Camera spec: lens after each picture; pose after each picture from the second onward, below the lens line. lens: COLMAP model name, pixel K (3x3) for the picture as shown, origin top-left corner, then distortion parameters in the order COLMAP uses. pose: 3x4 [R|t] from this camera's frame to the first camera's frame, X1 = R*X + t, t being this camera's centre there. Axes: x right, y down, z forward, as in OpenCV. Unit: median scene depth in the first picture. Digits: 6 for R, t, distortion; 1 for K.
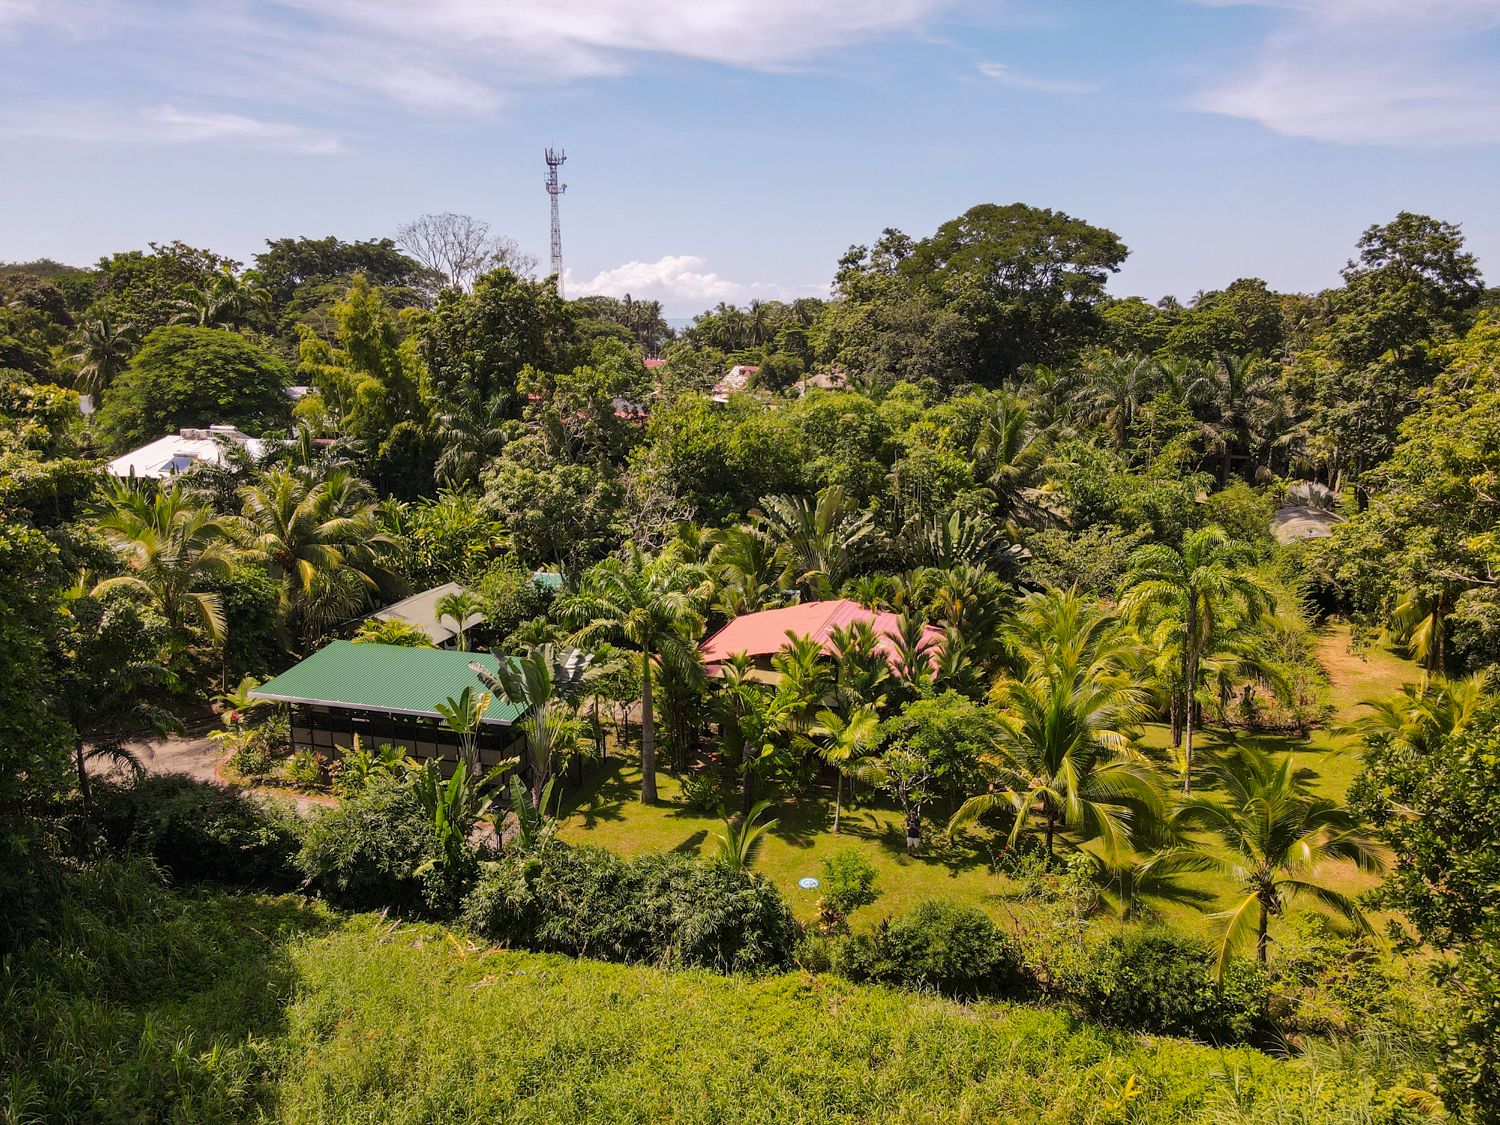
lens RADIAL K [[1093.9, 0, 747.7], [0, 1093.9, 565.1], [0, 0, 1]] dist [0.014914, 0.006271]
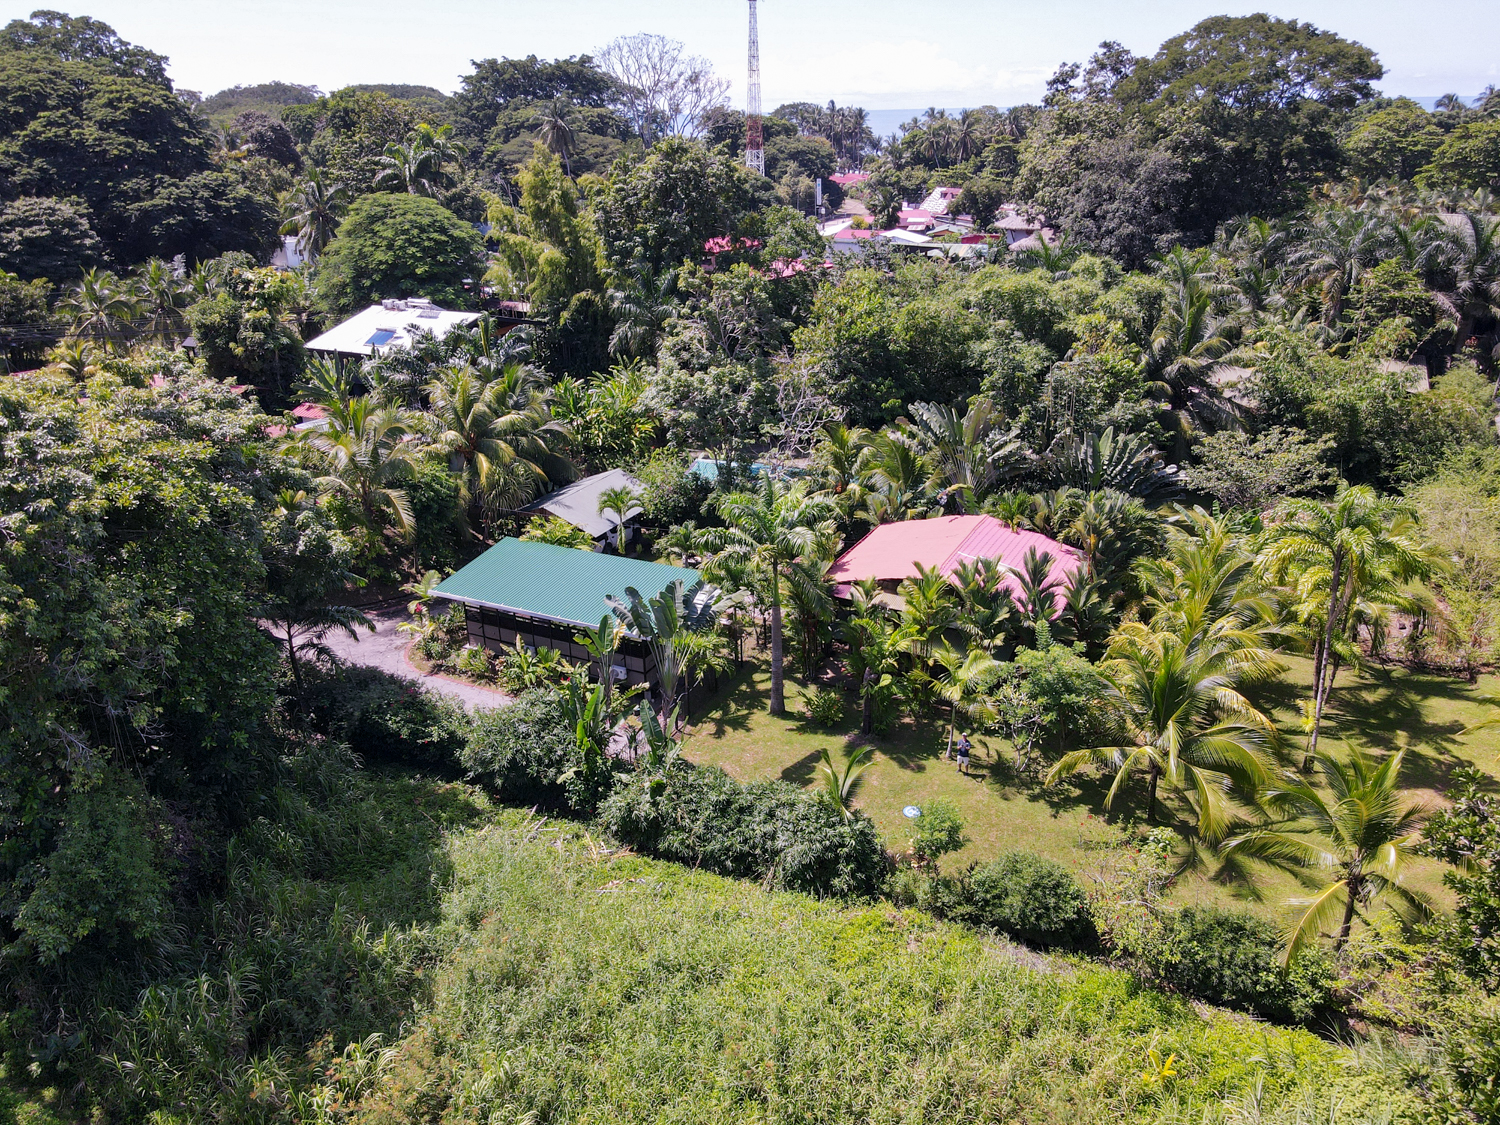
lens RADIAL K [[1093.9, 0, 751.0], [0, 1093.9, 558.6], [0, 0, 1]] dist [0.014914, 0.006271]
pose [[0.983492, 0.050147, -0.173866, 0.051880], [-0.020518, 0.985541, 0.168191, -0.091021], [0.179787, -0.161847, 0.970300, -0.019926]]
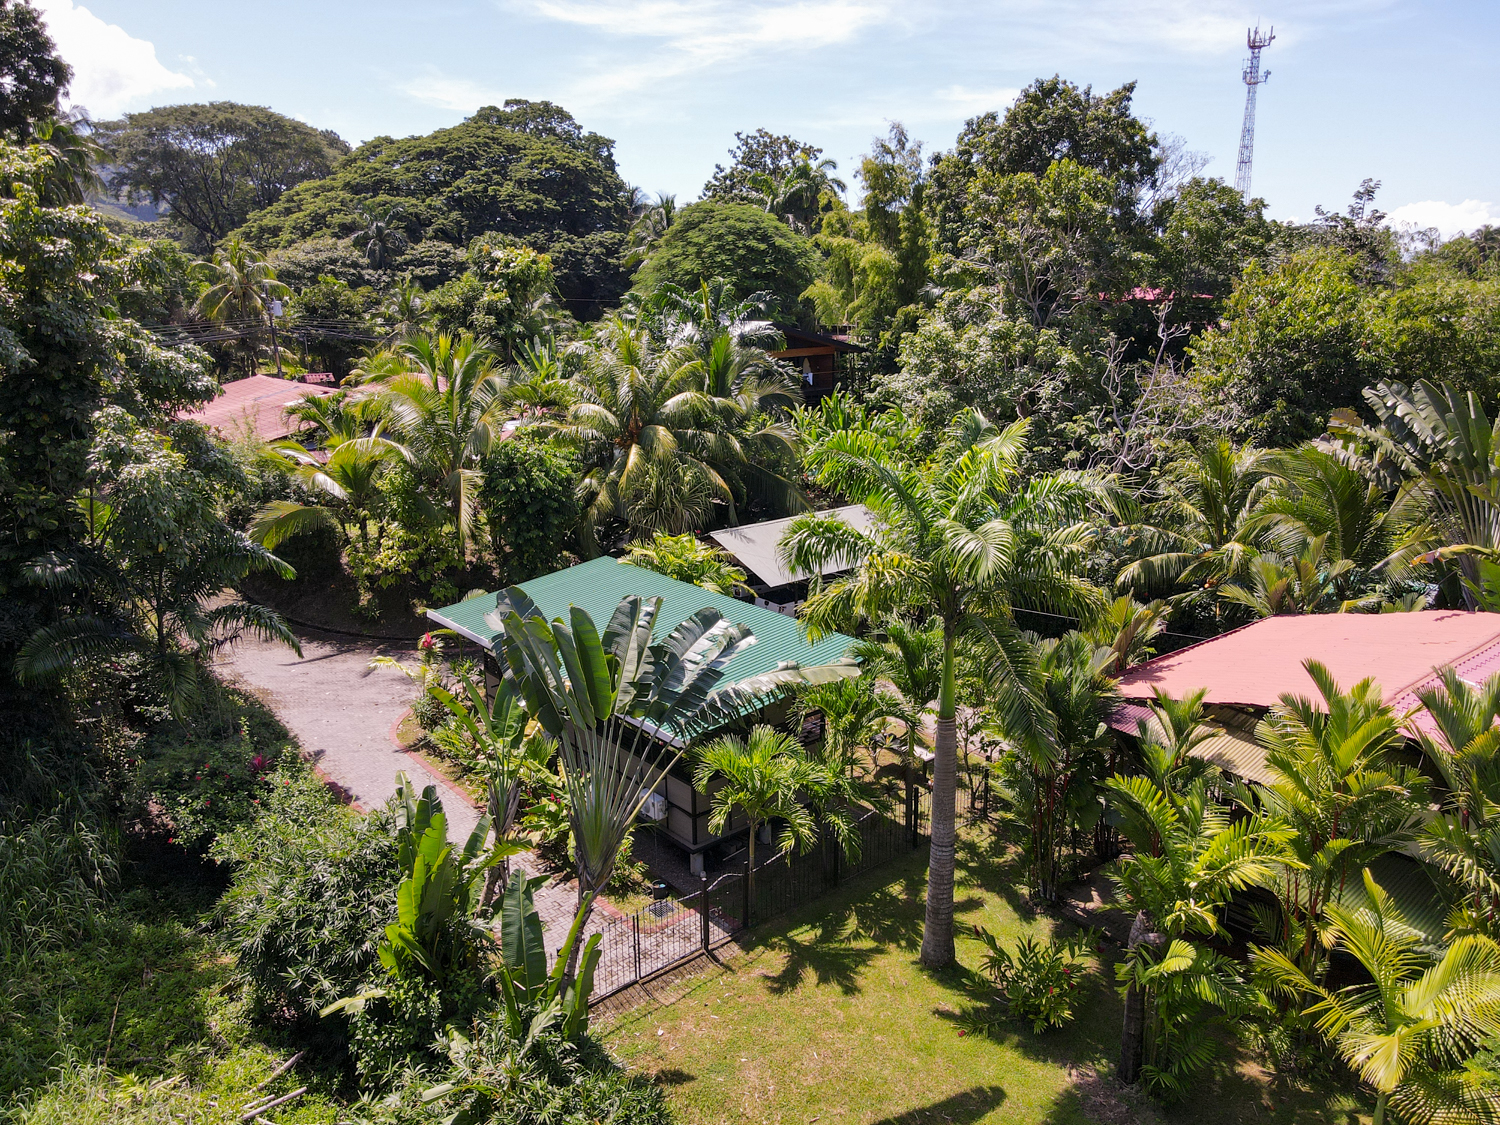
lens RADIAL K [[1093.9, 0, 756.6], [0, 1093.9, 569.6], [0, 0, 1]] dist [0.014914, 0.006271]
pose [[0.826773, 0.132816, -0.546631, 0.068113], [-0.110851, 0.991141, 0.073158, 0.015128], [0.551505, 0.000109, 0.834172, 0.445189]]
